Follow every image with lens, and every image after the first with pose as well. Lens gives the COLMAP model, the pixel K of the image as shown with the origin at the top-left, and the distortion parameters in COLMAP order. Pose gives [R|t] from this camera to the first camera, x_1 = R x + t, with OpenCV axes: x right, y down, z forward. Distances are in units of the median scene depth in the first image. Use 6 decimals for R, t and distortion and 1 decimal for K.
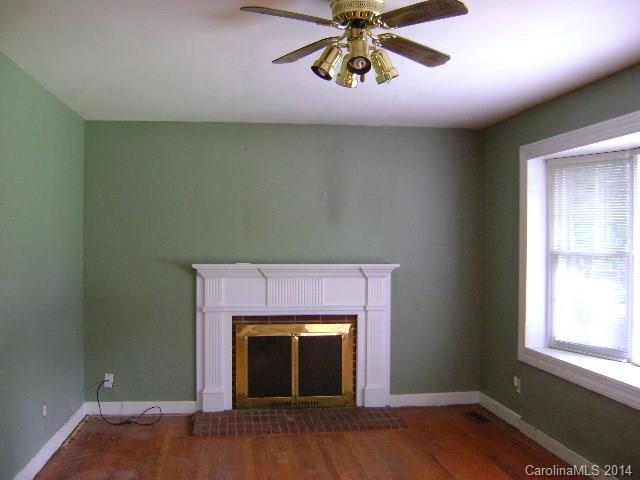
lens RADIAL K [[703.6, 0, 320.0], [0, 703.6, 240.0], [0, 0, 1]] dist [-0.077986, 0.022231]
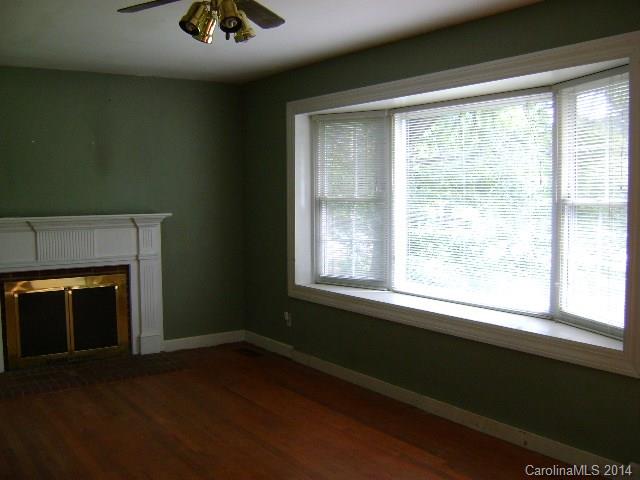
lens RADIAL K [[703.6, 0, 320.0], [0, 703.6, 240.0], [0, 0, 1]] dist [-0.077986, 0.022231]
pose [[0.895576, -0.042868, 0.442838, -0.148543], [0.011137, 0.997195, 0.074008, 0.000058], [-0.444769, -0.061348, 0.893542, -0.013975]]
